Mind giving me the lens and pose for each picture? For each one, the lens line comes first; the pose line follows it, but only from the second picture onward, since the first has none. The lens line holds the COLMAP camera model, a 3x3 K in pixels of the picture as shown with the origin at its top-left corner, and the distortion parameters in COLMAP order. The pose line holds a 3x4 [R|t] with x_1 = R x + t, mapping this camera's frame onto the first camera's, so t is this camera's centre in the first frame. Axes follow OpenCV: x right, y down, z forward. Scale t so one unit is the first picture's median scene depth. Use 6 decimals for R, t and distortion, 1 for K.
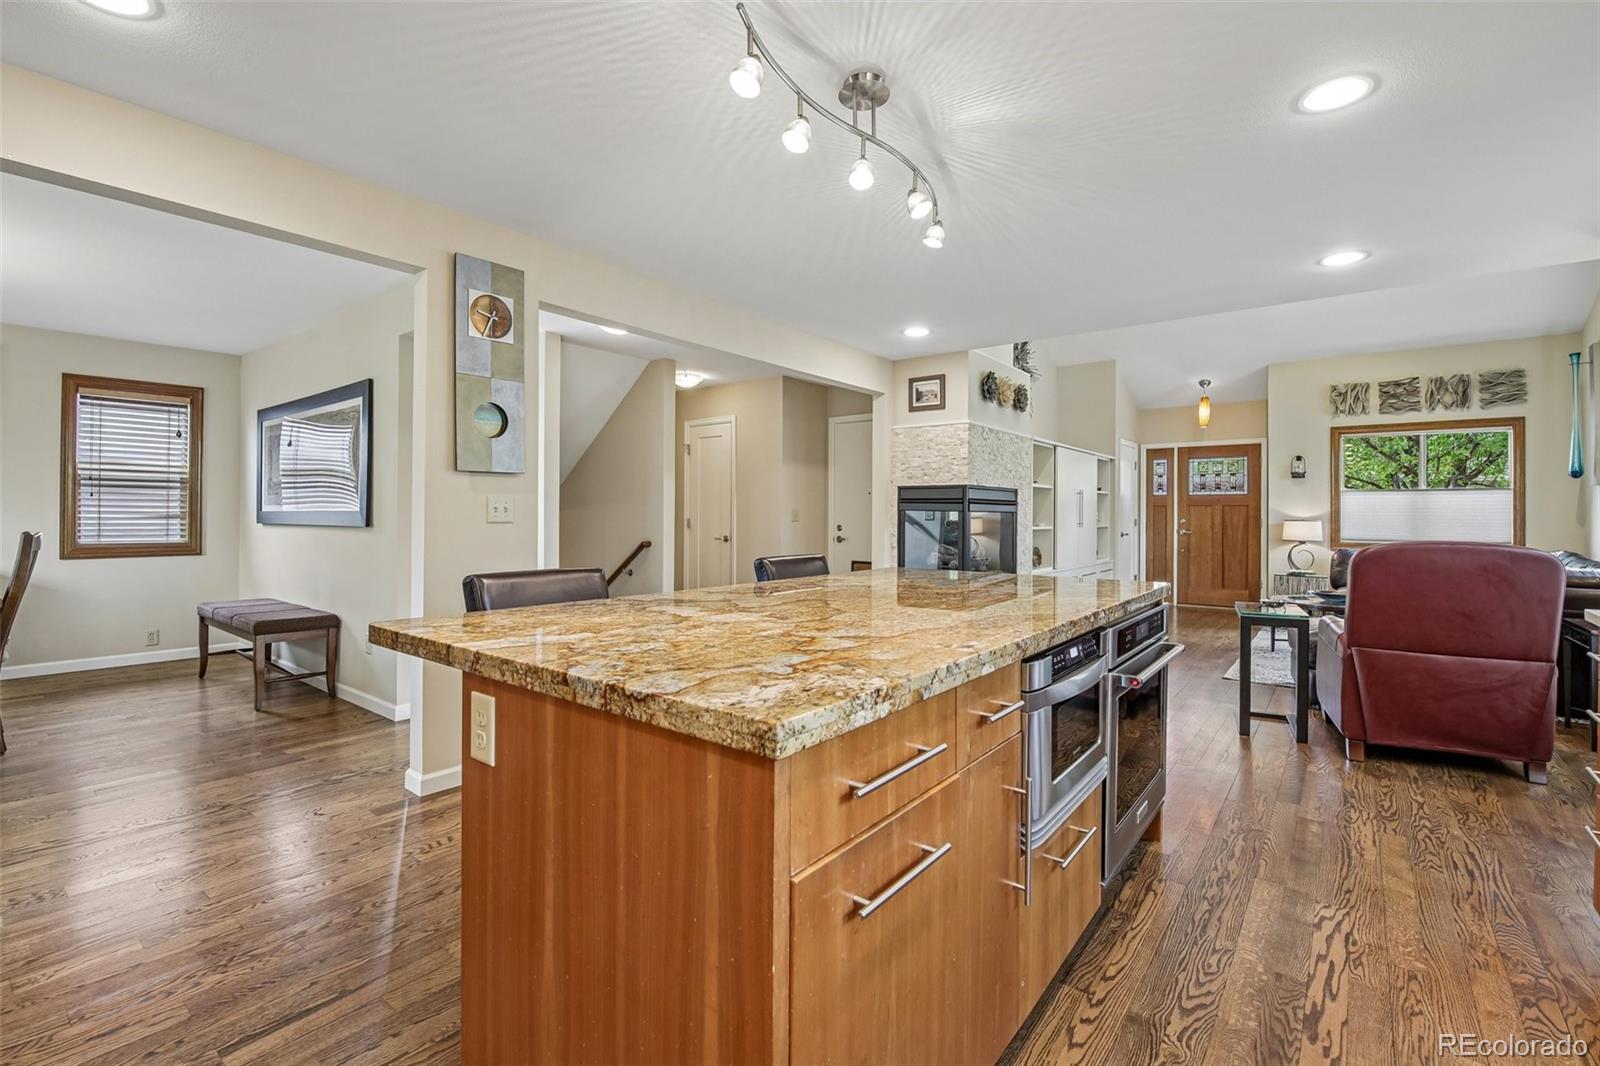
lens RADIAL K [[706.1, 0, 791.4], [0, 706.1, 514.7], [0, 0, 1]] dist [0.007614, -0.016706]
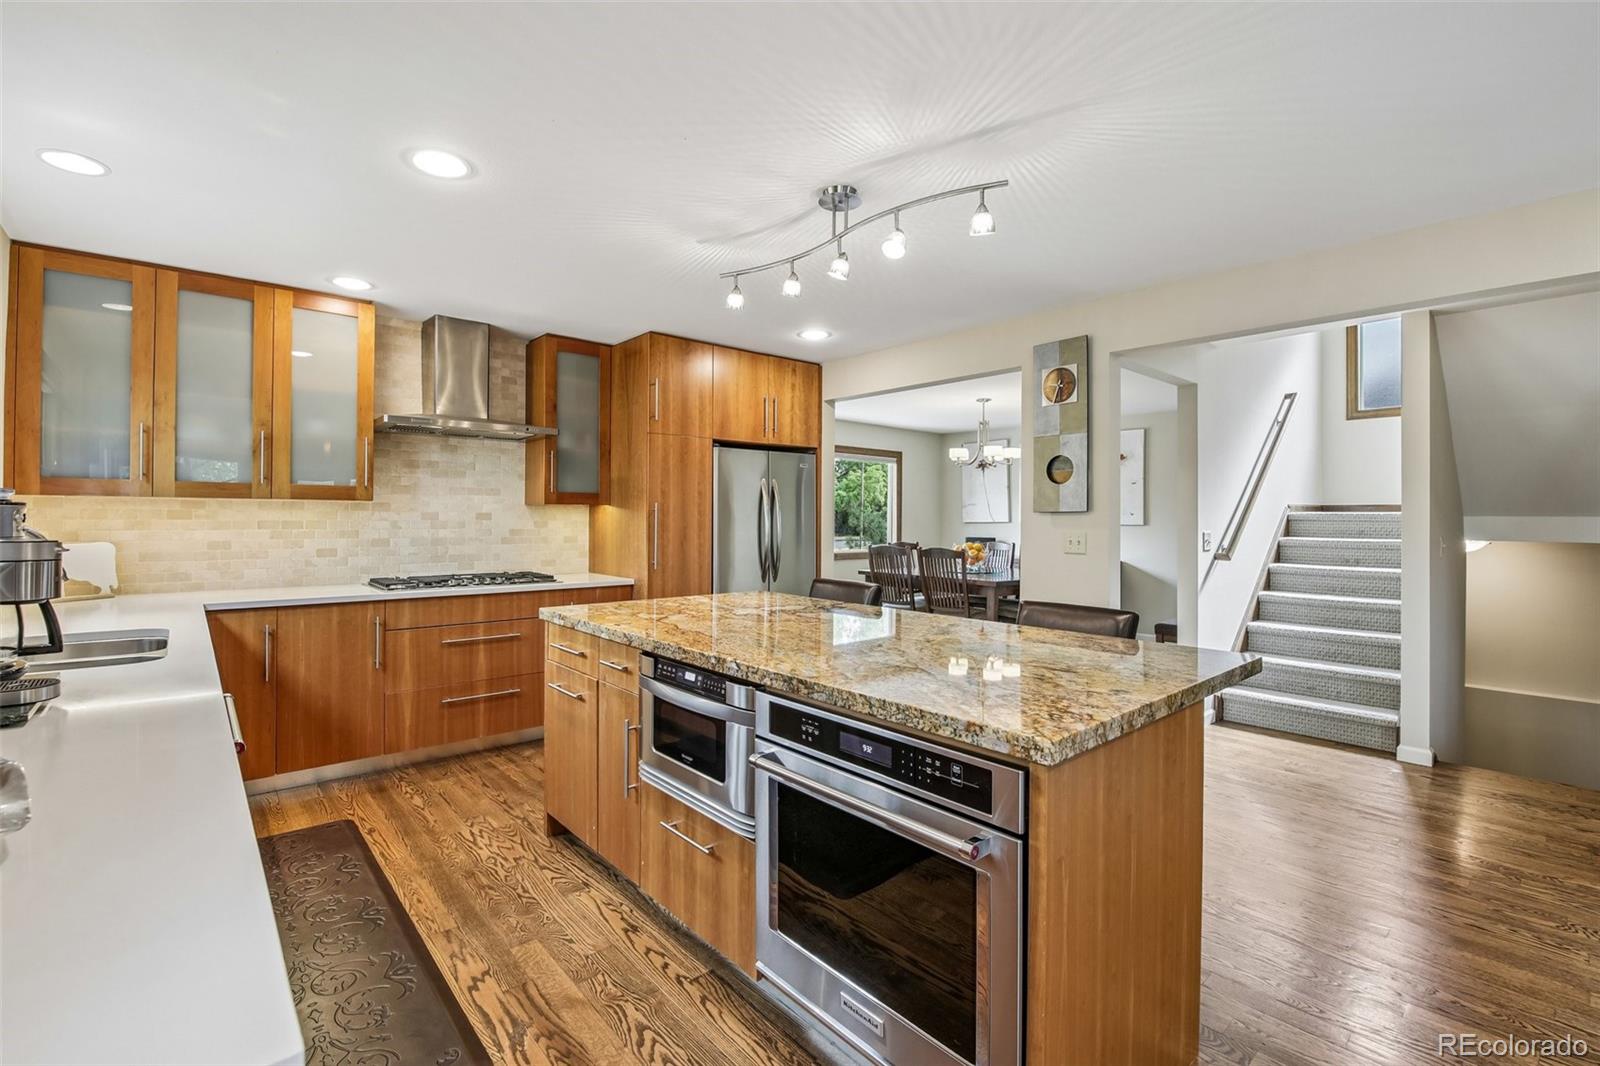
lens RADIAL K [[706.1, 0, 791.4], [0, 706.1, 514.7], [0, 0, 1]] dist [0.007614, -0.016706]
pose [[-0.186177, -0.010716, -0.982458, 0.388178], [-0.005055, 0.999938, -0.009949, -0.017940], [0.982503, 0.003114, -0.186219, 0.347335]]
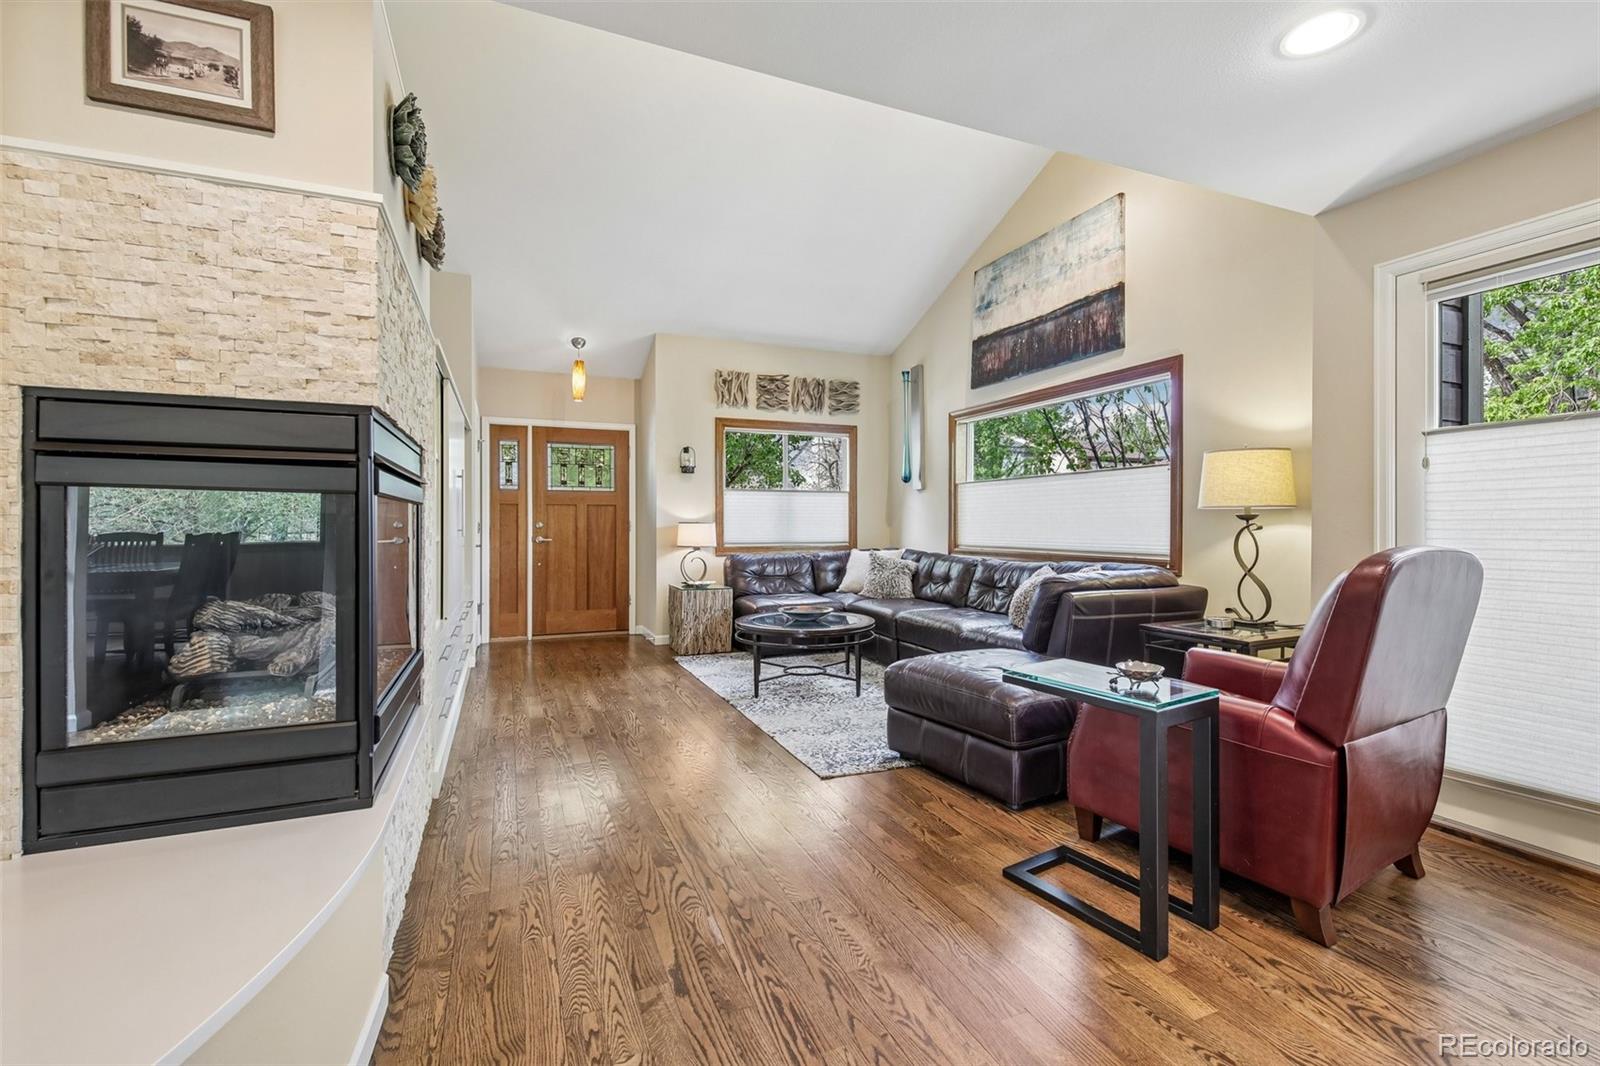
lens RADIAL K [[691.2, 0, 796.3], [0, 691.2, 529.7], [0, 0, 1]] dist [0.014010, -0.008398]
pose [[0.482724, -0.012288, 0.875686, 0.057608], [0.000676, 0.999906, 0.013658, 0.005671], [-0.875772, -0.006001, 0.482687, 0.548569]]
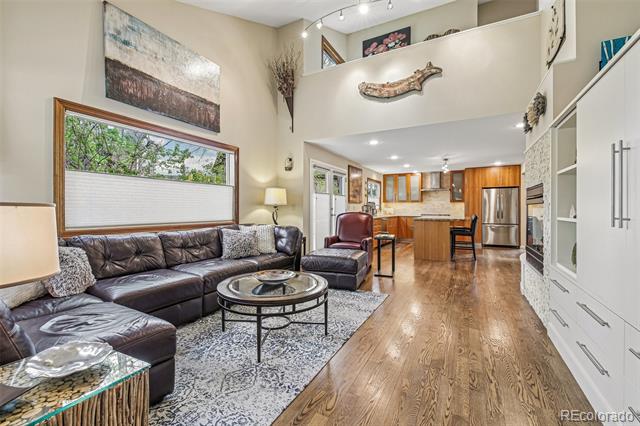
lens RADIAL K [[278.1, 0, 317.3], [0, 278.1, 208.0], [0, 0, 1]] dist [0.004449, -0.000488]
pose [[-0.984939, -0.011444, -0.172521, 0.685148], [-0.010754, 0.999930, -0.004936, 0.009155], [0.172565, -0.003007, -0.984993, 1.251152]]
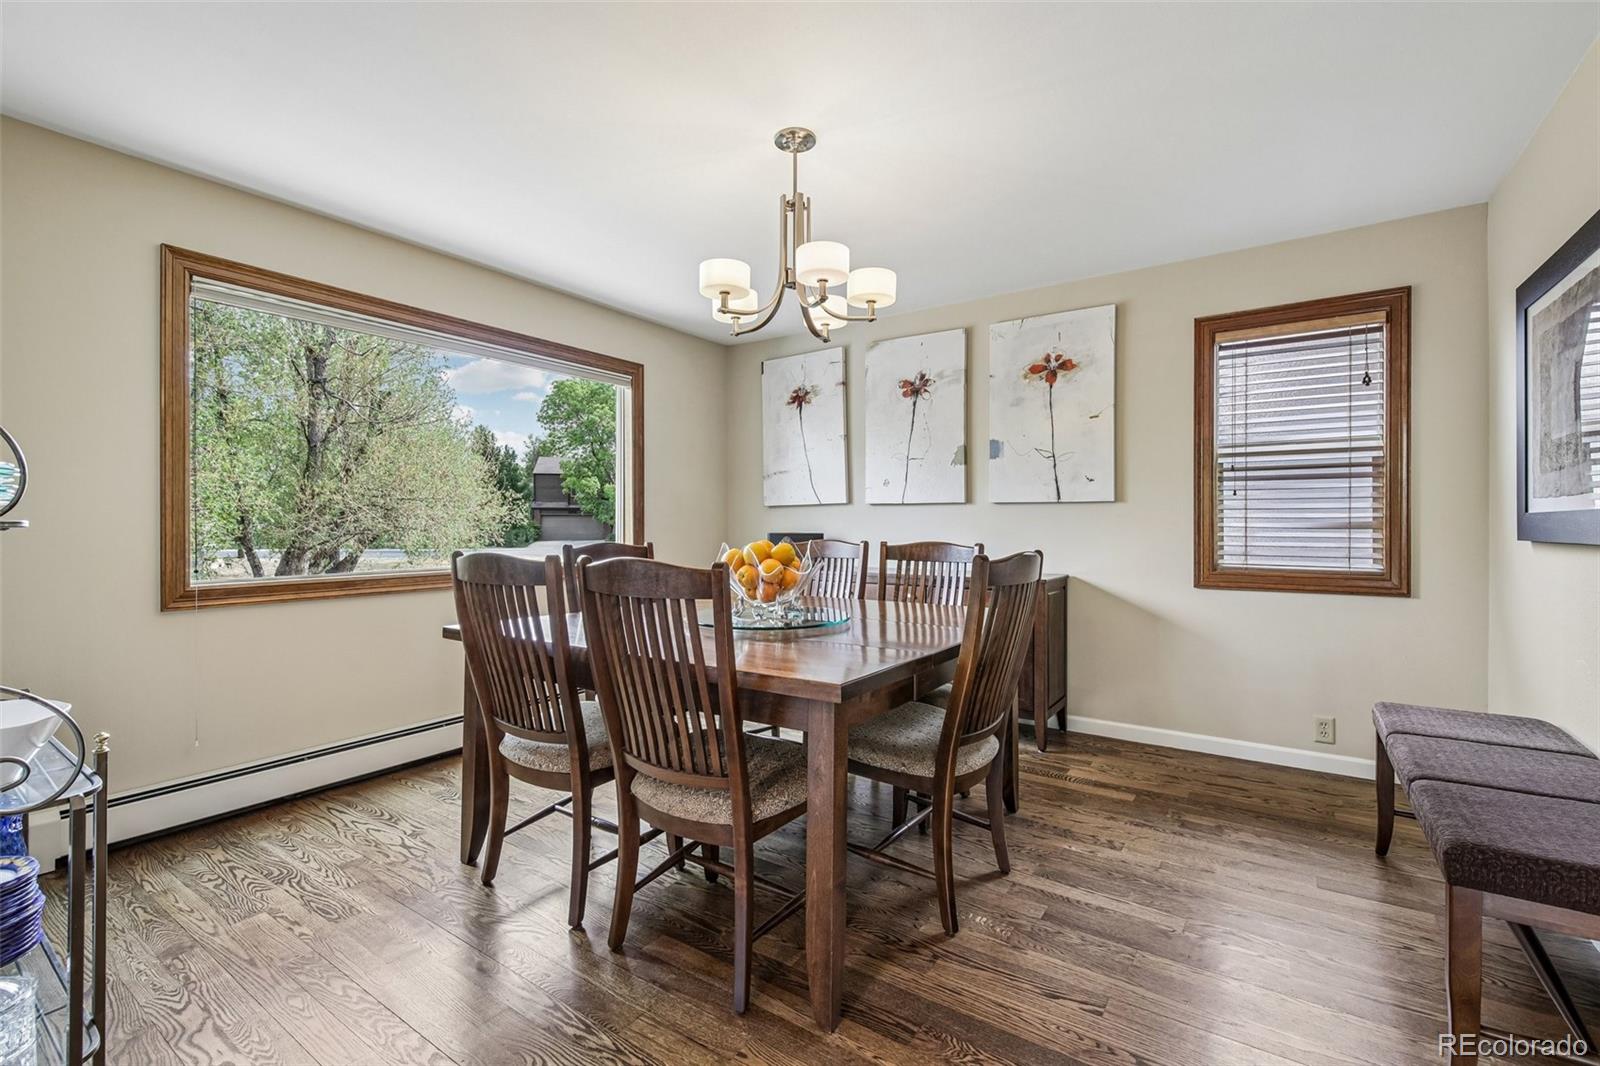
lens RADIAL K [[706.1, 0, 791.4], [0, 706.1, 514.7], [0, 0, 1]] dist [0.007614, -0.016706]
pose [[0.062575, -0.017238, -0.997891, -0.268599], [-0.000338, 0.999850, -0.017293, 0.002943], [0.998040, 0.001420, 0.062560, 0.401218]]
